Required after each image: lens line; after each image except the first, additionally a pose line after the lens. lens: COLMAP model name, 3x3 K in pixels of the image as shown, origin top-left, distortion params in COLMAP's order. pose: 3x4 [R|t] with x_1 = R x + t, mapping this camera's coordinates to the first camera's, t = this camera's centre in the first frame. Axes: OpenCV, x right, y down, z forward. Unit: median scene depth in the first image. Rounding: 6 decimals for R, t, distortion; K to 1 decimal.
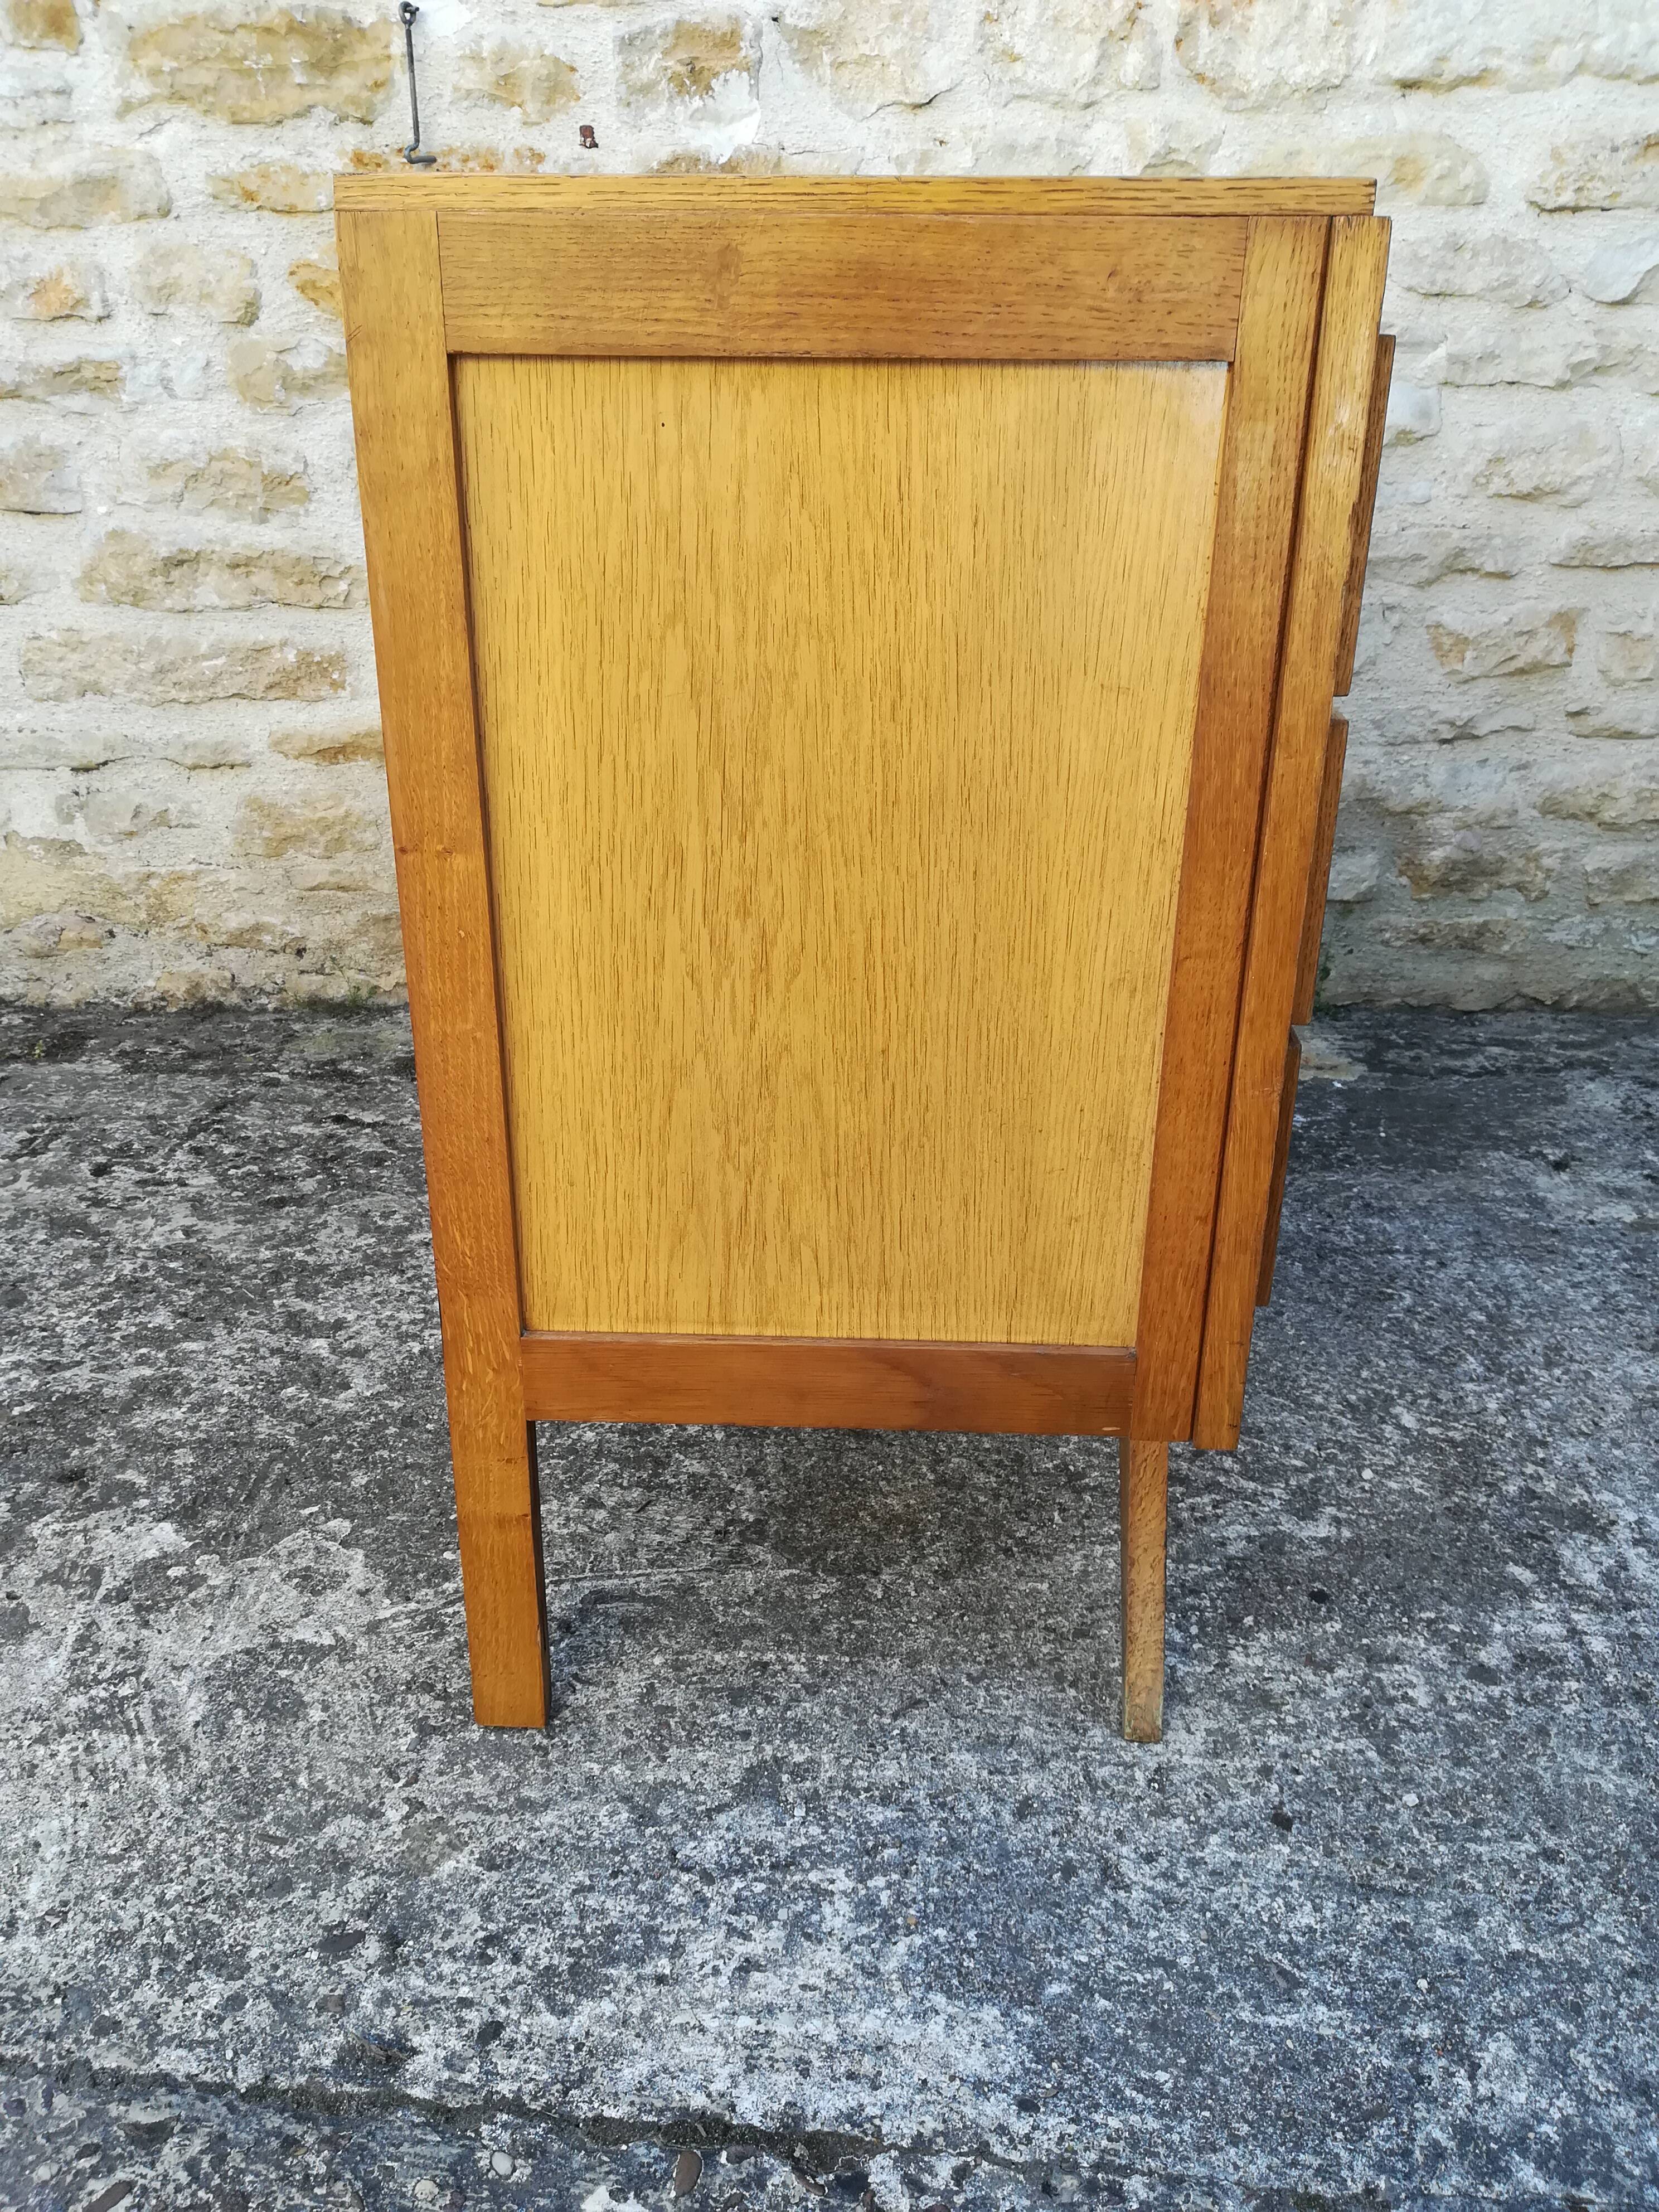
lens RADIAL K [[1734.1, 0, 808.1], [0, 1734.1, 1104.4], [0, 0, 1]] dist [0.048144, -0.076268]
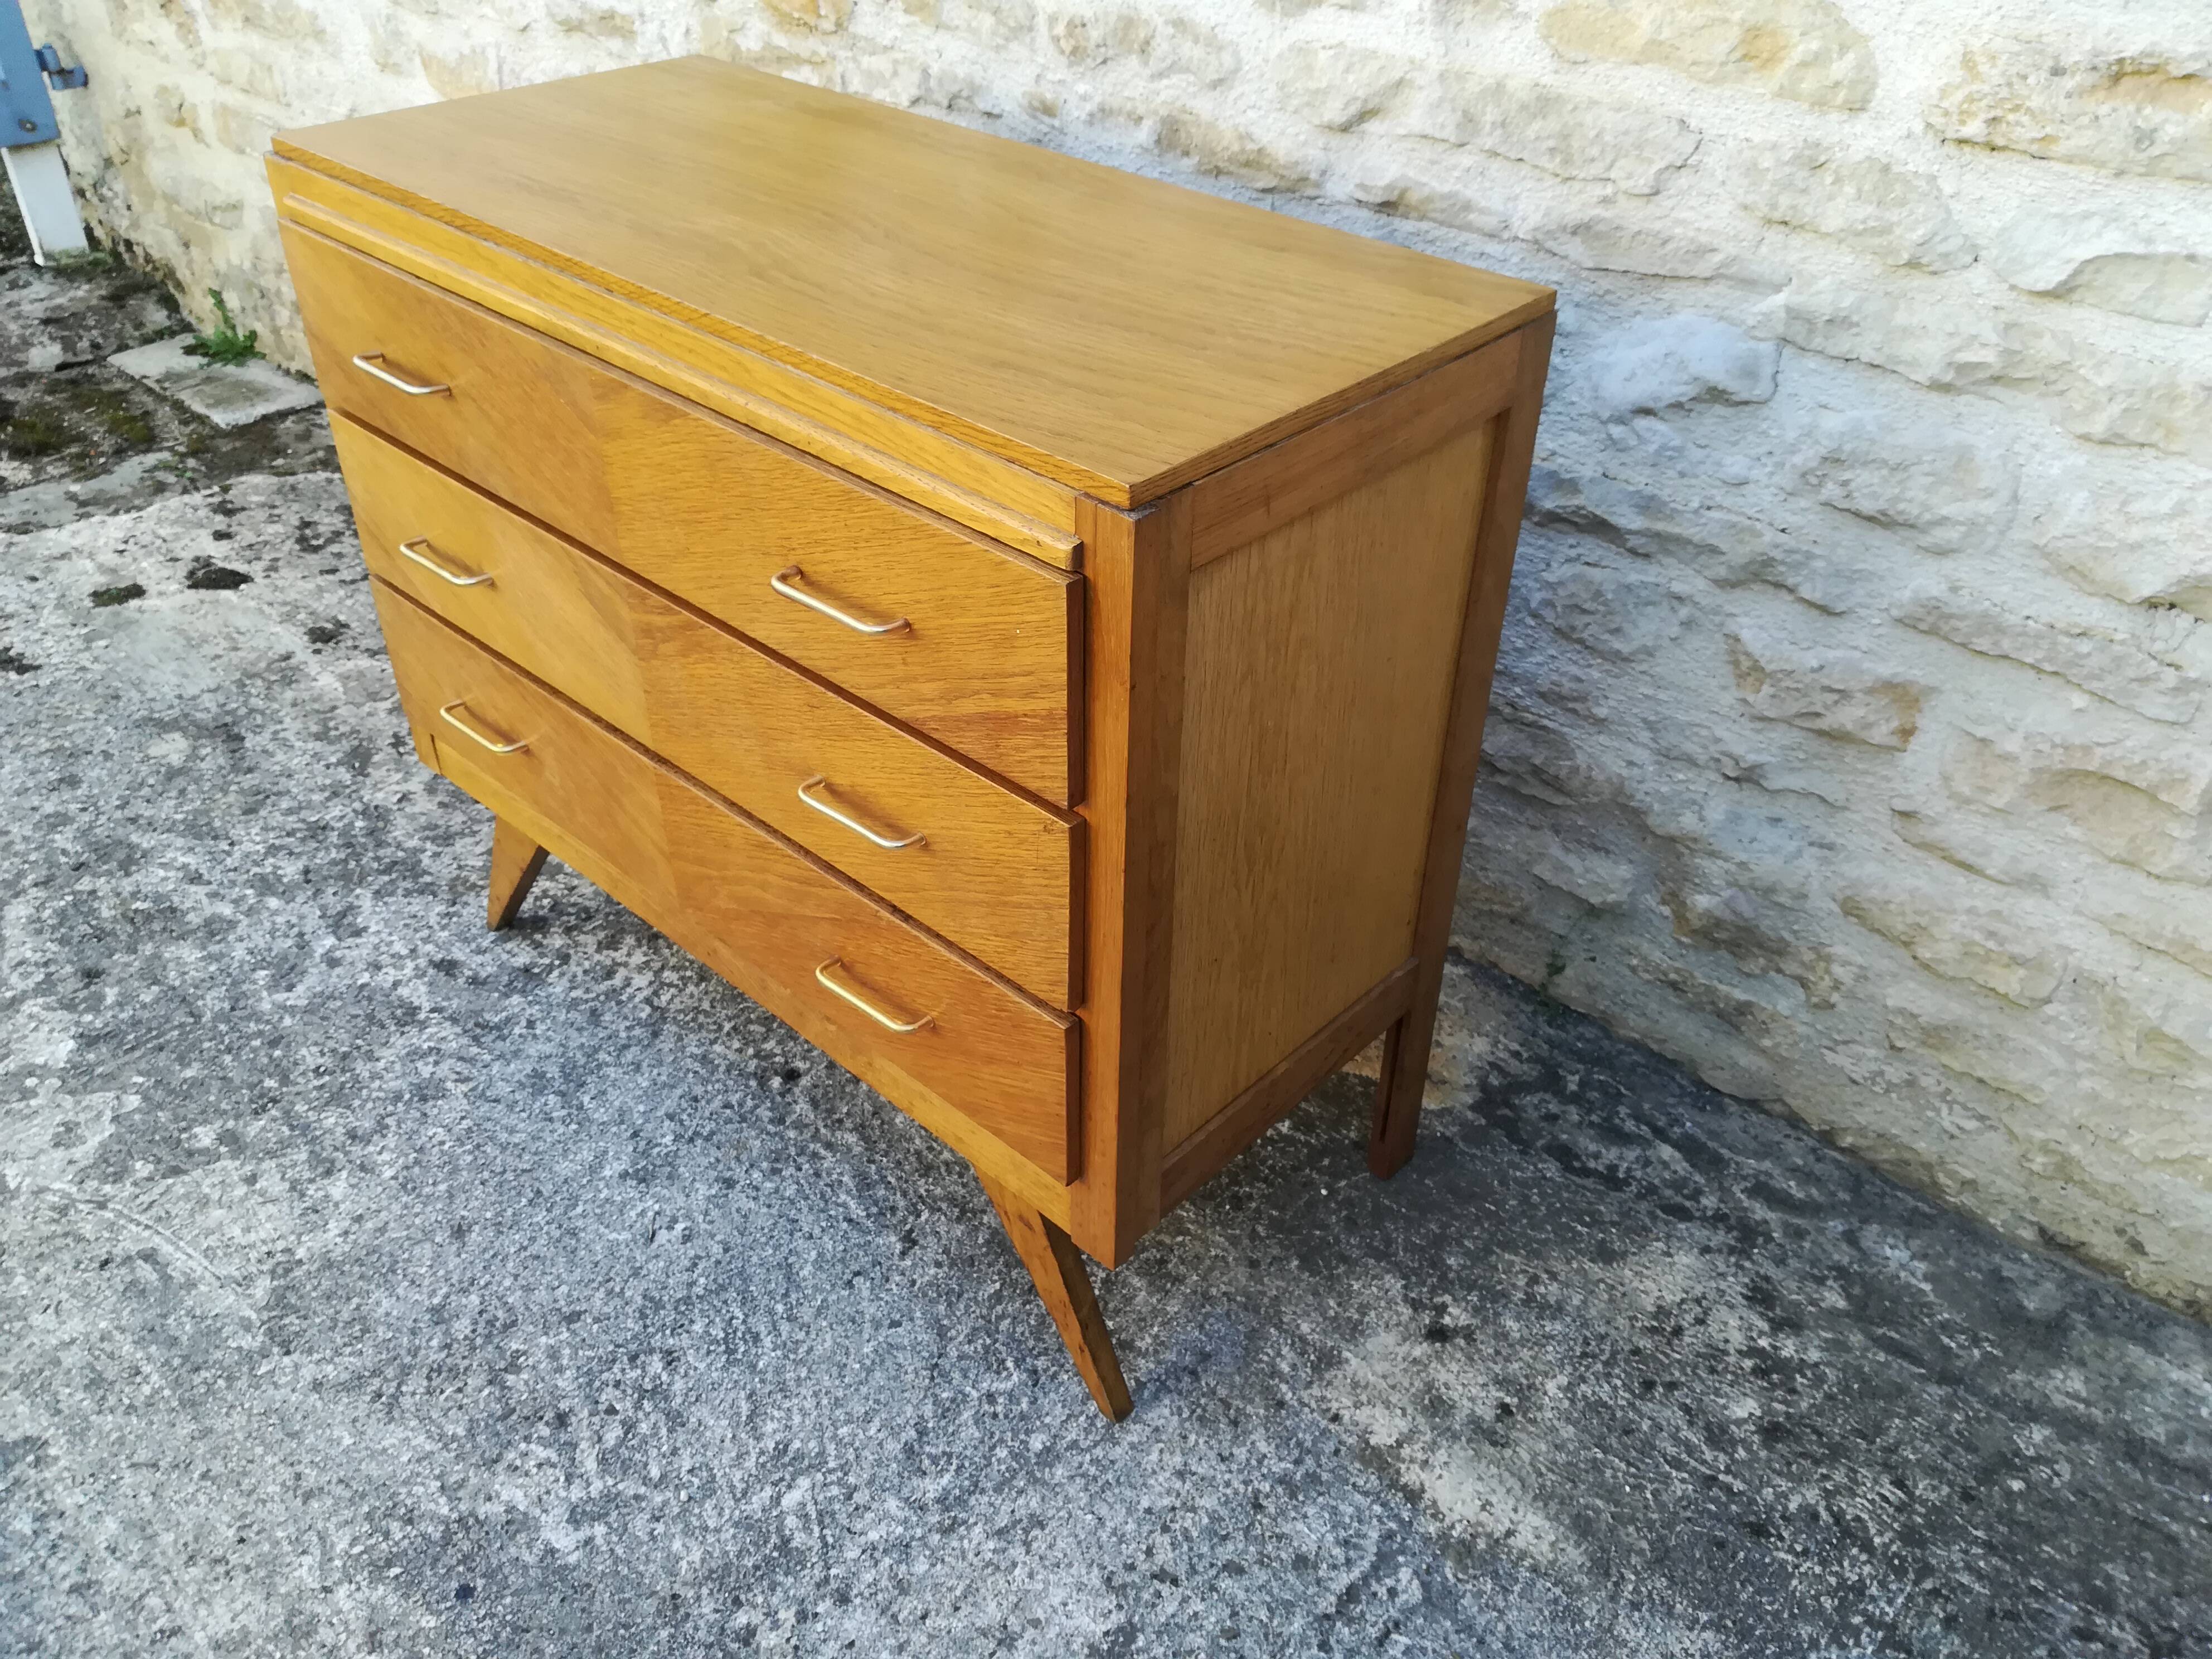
lens RADIAL K [[1734.1, 0, 1101.3], [0, 1734.1, 838.4], [0, 0, 1]] dist [0.048144, -0.076268]
pose [[0.766059, 0.395962, -0.506328, 0.668265], [-0.273832, 0.913711, 0.300247, -0.408823], [0.581524, -0.091358, 0.808383, 0.264862]]
